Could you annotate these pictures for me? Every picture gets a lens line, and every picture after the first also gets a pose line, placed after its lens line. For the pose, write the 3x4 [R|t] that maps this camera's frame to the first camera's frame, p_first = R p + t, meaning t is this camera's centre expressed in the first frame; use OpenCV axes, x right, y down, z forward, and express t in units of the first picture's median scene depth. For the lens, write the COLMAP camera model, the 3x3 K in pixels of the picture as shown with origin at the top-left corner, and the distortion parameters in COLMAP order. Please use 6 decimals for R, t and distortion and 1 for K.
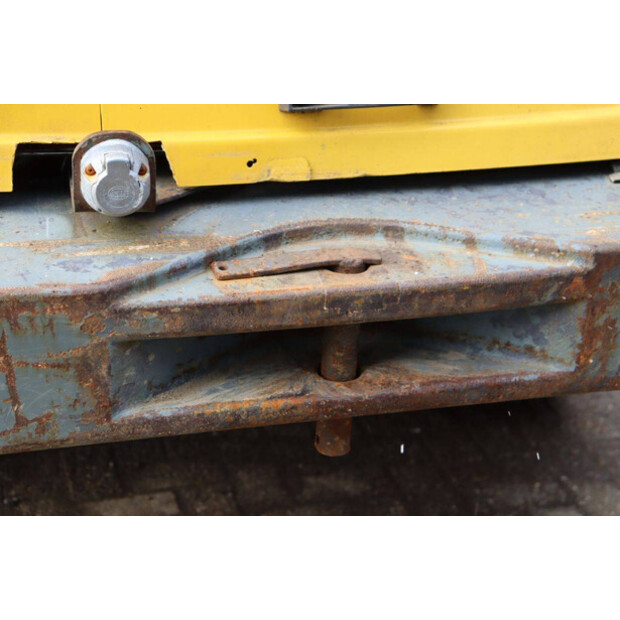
lens RADIAL K [[1473.6, 0, 310.0], [0, 1473.6, 310.0], [0, 0, 1]] dist [0.425007, 0.454912]
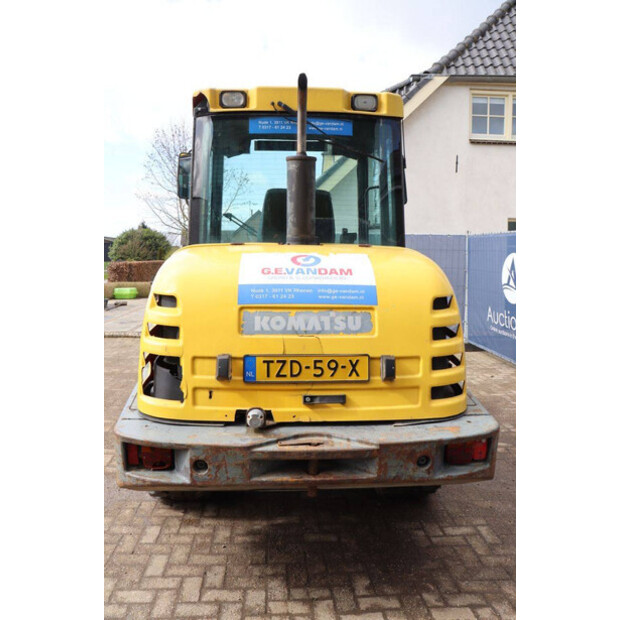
lens RADIAL K [[508.6, 0, 294.5], [0, 508.6, 311.0], [0, 0, 1]] dist [-0.159685, 0.137736]
pose [[0.976673, -0.002178, -0.214721, 0.258556], [-0.062986, 0.953058, -0.296165, 0.030464], [0.205287, 0.302781, 0.930688, -0.330918]]
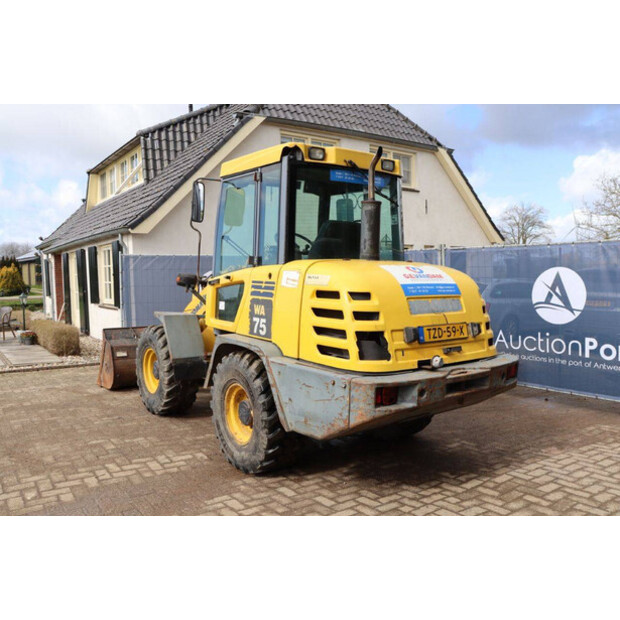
lens RADIAL K [[538.8, 0, 300.0], [0, 538.8, 309.6], [0, 0, 1]] dist [-0.112915, 0.006155]
pose [[0.940246, -0.062051, 0.334795, -1.467800], [0.174165, 0.932537, -0.316294, 0.337389], [-0.292582, 0.355704, 0.887621, -1.024311]]
